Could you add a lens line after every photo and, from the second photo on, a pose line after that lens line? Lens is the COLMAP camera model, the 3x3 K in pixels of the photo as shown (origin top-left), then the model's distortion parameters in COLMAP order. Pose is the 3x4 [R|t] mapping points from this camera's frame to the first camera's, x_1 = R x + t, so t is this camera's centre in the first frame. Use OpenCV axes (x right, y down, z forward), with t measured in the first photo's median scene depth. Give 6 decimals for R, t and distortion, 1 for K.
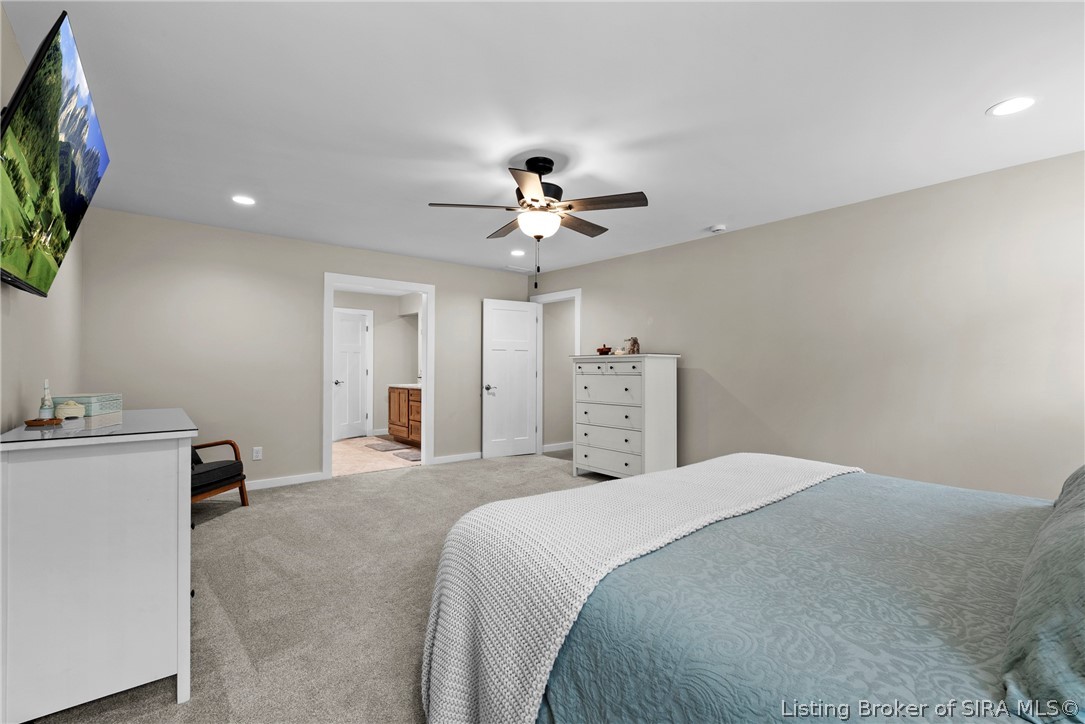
lens RADIAL K [[483.4, 0, 543.4], [0, 483.4, 361.0], [0, 0, 1]] dist [-0.006150, 0.001100]
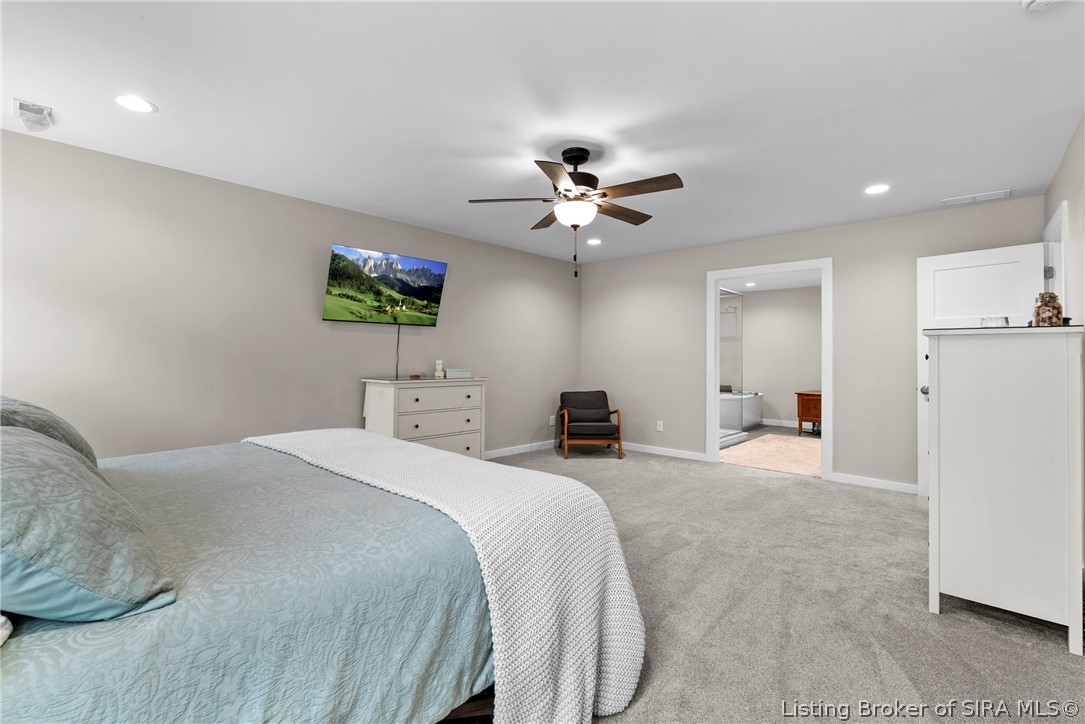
lens RADIAL K [[483.4, 0, 537.4], [0, 483.4, 361.6], [0, 0, 1]] dist [-0.006150, 0.001100]
pose [[0.142898, 0.003155, -0.989732, 1.101666], [0.007405, 0.999964, 0.004257, 0.021422], [0.989710, -0.007937, 0.142869, 0.872706]]
